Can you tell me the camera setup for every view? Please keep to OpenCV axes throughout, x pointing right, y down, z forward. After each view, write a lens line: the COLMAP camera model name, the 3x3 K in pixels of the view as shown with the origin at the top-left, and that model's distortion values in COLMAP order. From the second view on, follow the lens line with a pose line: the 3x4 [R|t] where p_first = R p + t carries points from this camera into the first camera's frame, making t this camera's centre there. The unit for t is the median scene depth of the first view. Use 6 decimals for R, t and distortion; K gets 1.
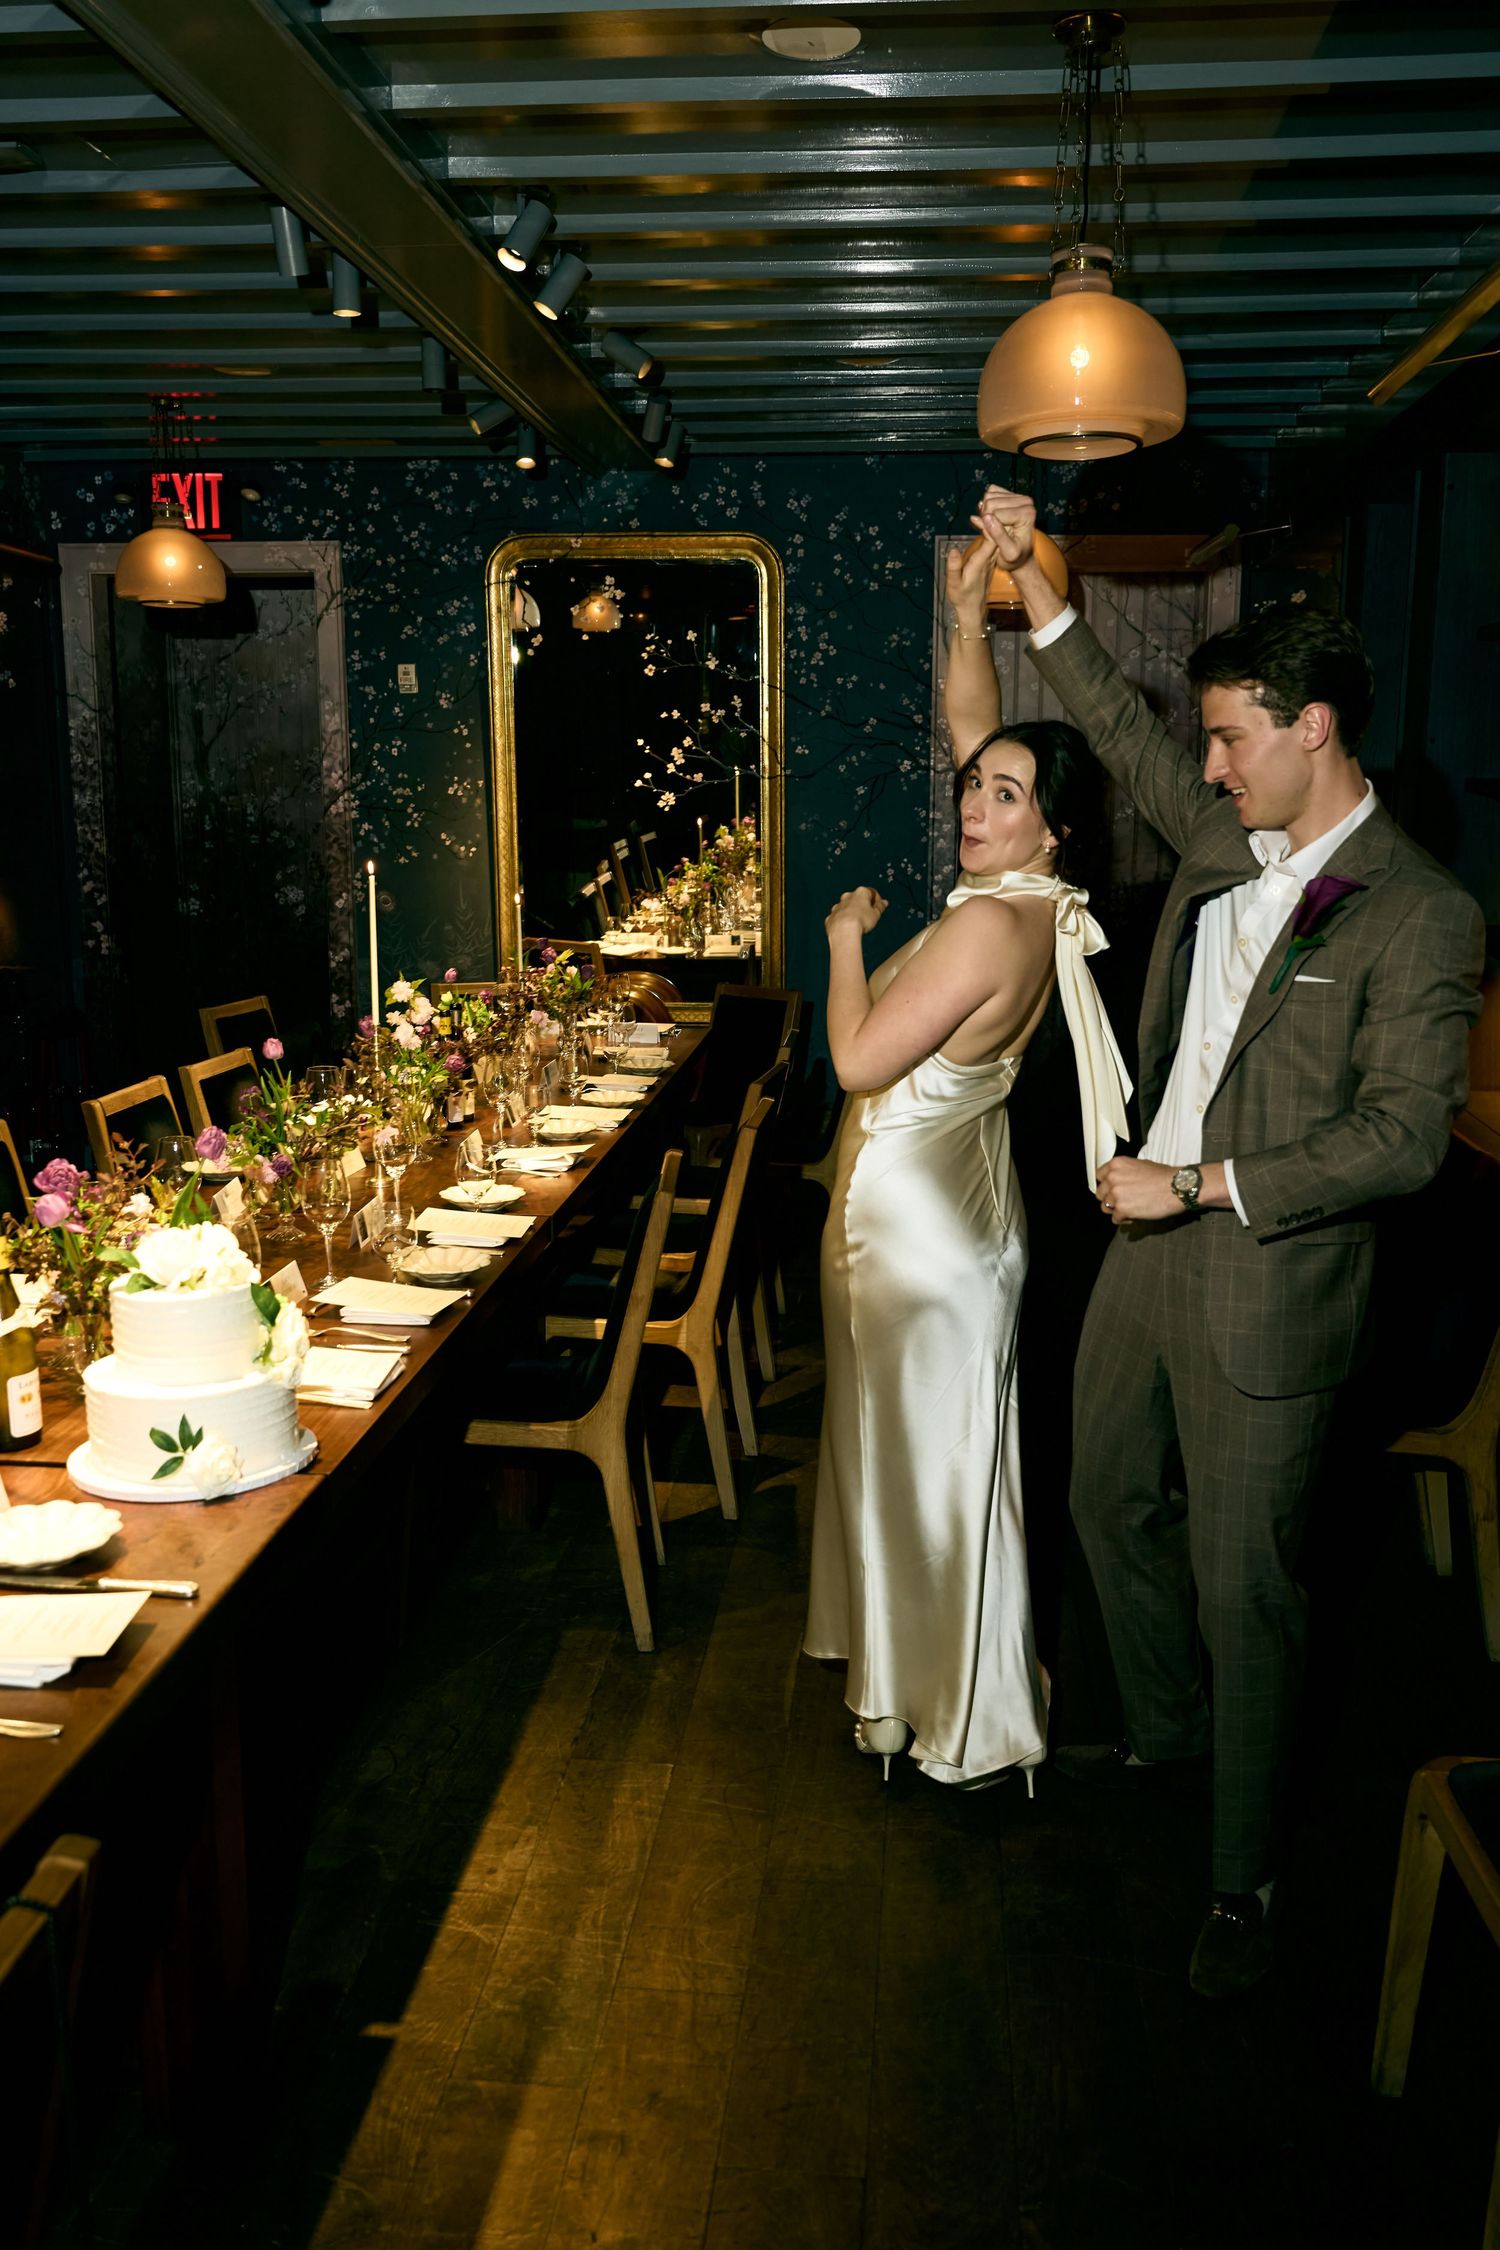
lens RADIAL K [[1843.2, 0, 748.0], [0, 1843.2, 1120.3], [0, 0, 1]] dist [-0.014009, -0.006903]
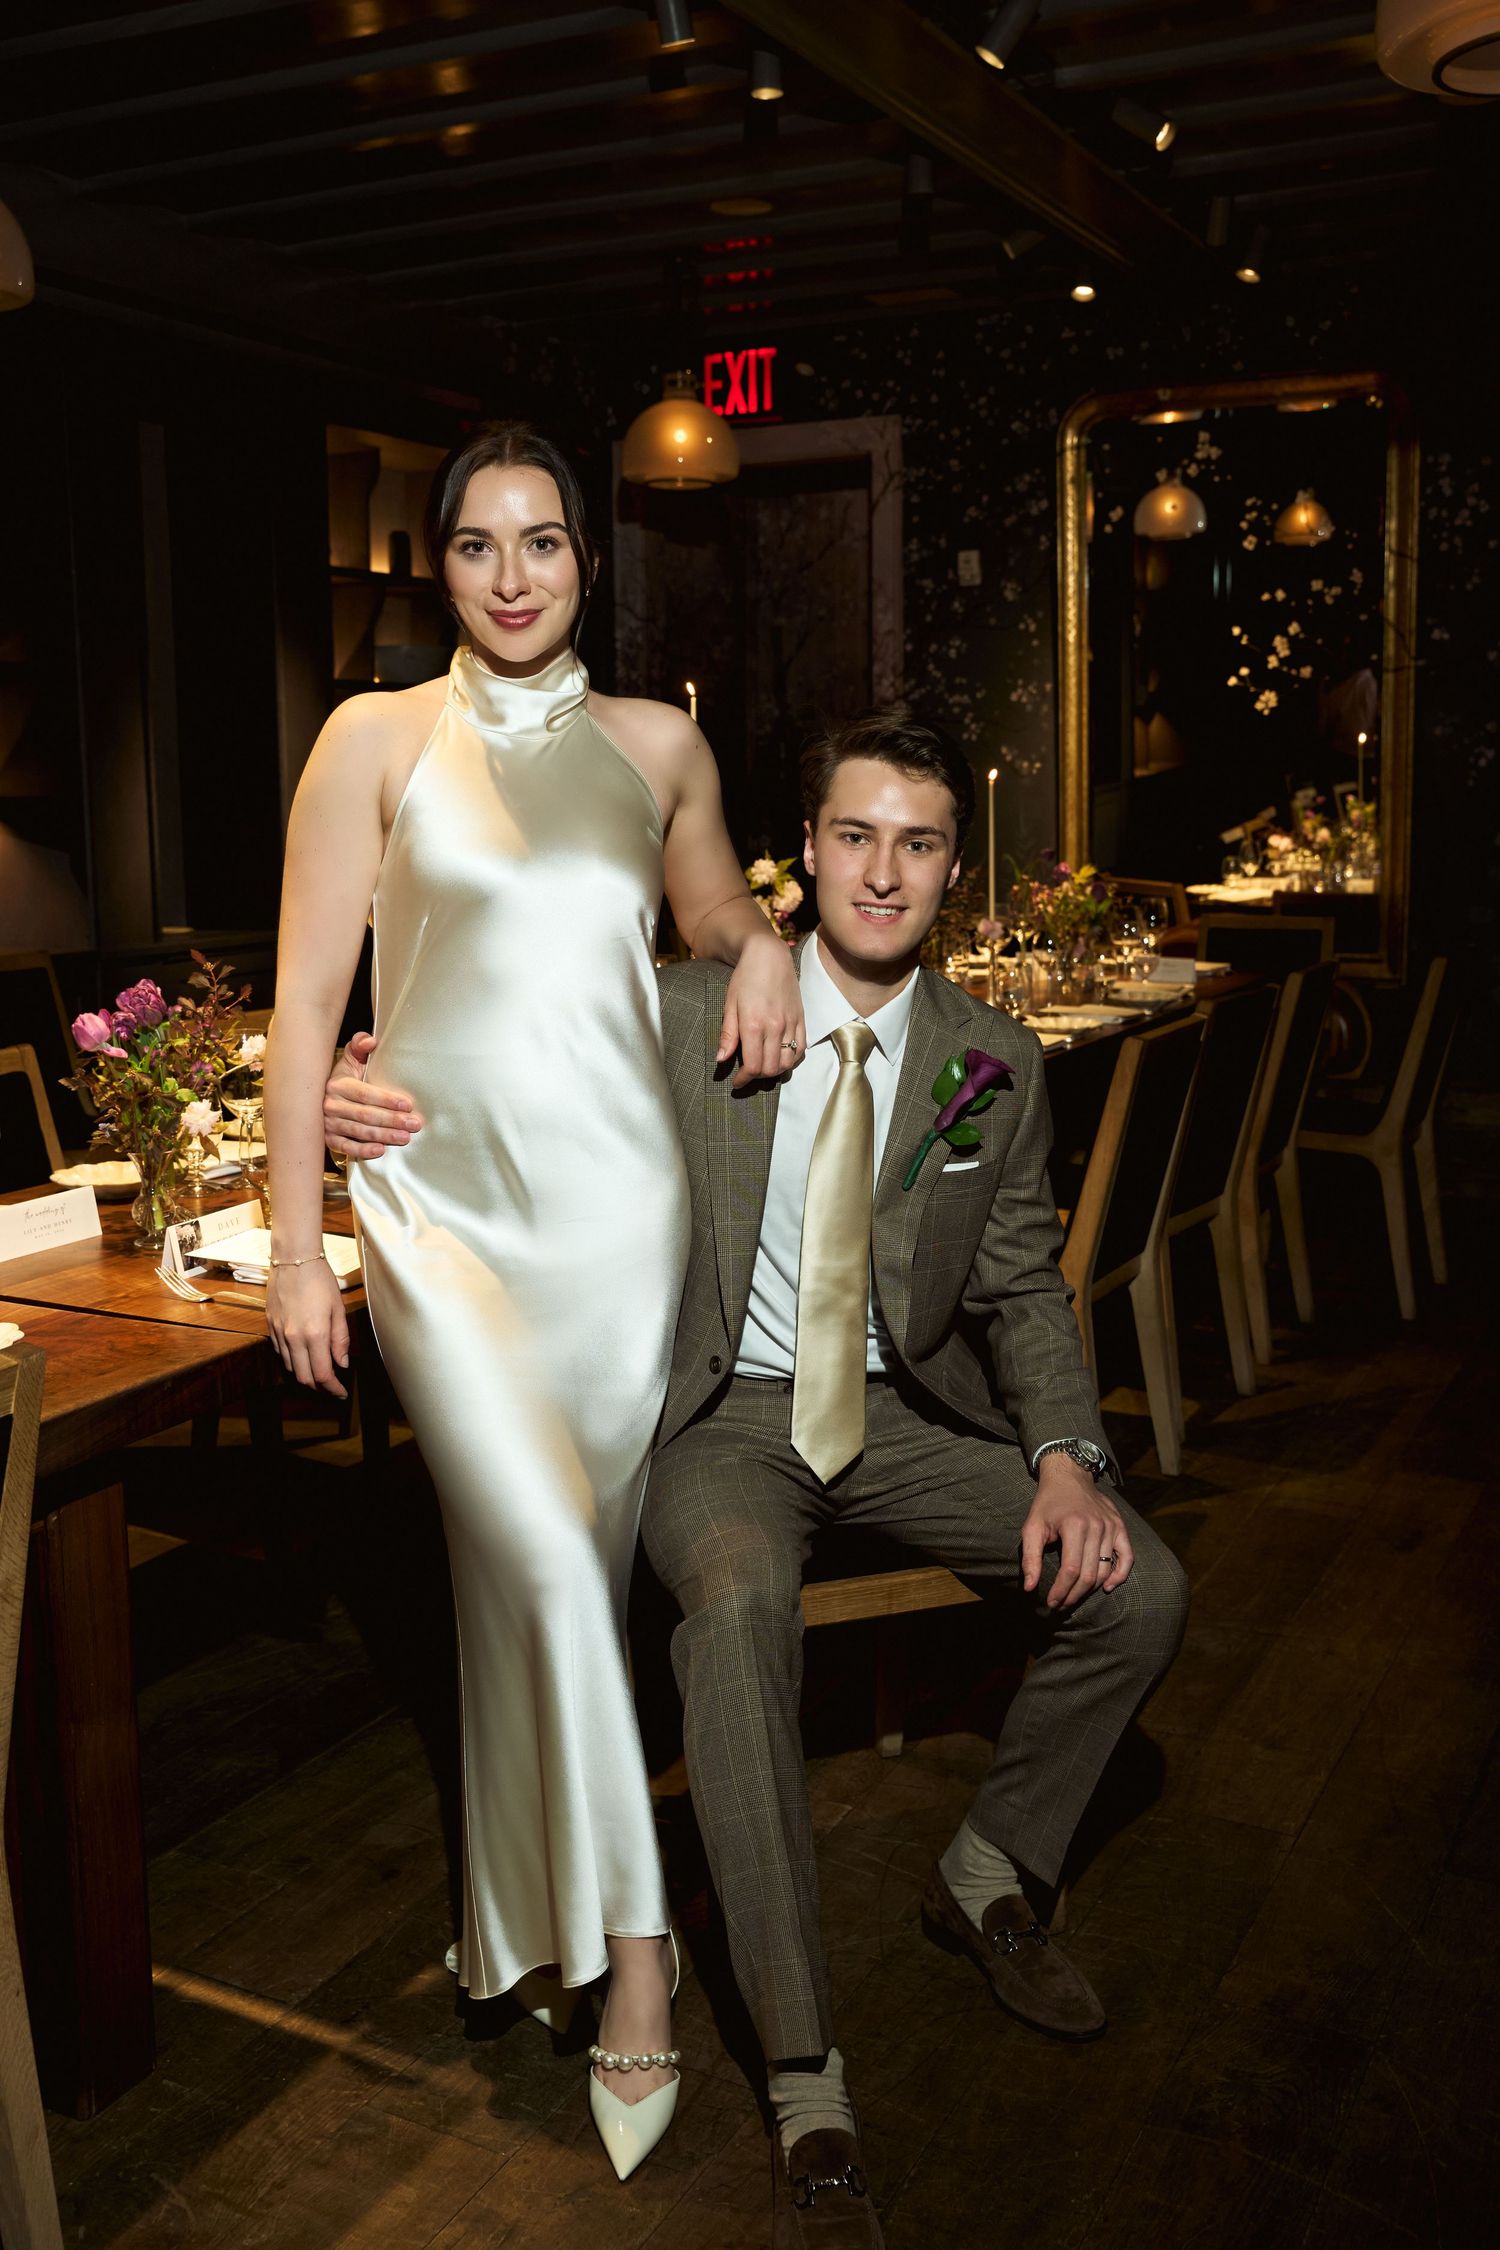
lens RADIAL K [[2067.1, 0, 750.5], [0, 2067.1, 1113.2], [0, 0, 1]] dist [-0.036720, 0.000000]
pose [[0.925339, 0.049942, -0.375837, 0.097015], [-0.056072, 0.998412, -0.005383, 0.026670], [0.374971, 0.026055, 0.926670, 0.072640]]
